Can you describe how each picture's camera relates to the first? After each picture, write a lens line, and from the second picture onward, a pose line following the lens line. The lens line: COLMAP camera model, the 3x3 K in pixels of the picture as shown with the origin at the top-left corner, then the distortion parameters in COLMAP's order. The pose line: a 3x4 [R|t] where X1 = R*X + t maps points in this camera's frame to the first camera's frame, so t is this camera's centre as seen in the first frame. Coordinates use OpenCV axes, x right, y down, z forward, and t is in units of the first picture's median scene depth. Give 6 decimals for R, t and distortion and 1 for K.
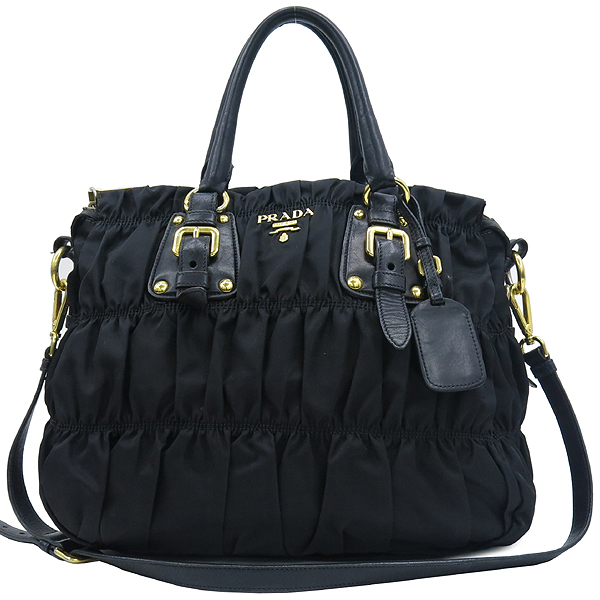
lens RADIAL K [[1228.5, 0, 299.8], [0, 1228.5, 299.4], [0, 0, 1]] dist [0.085890, 0.000000]
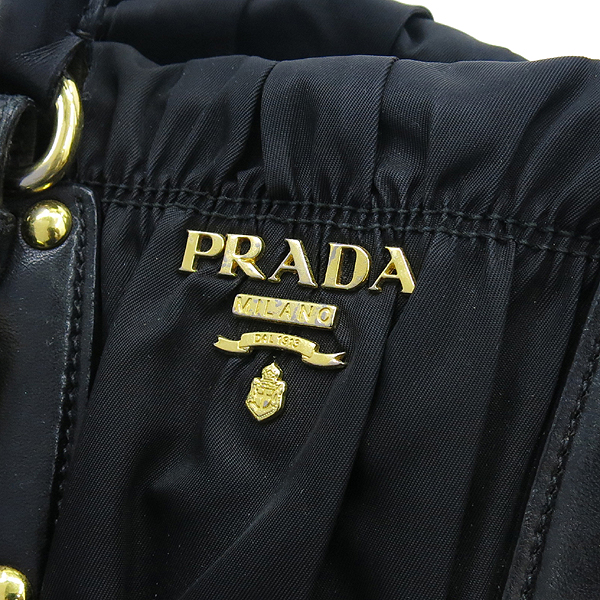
lens RADIAL K [[1228.5, 0, 300.4], [0, 1228.5, 300.1], [0, 0, 1]] dist [0.085890, 0.000000]
pose [[0.961752, 0.135008, -0.238341, 0.041923], [0.009955, 0.852302, 0.522955, -0.175574], [0.273741, -0.505326, 0.818359, 0.816838]]
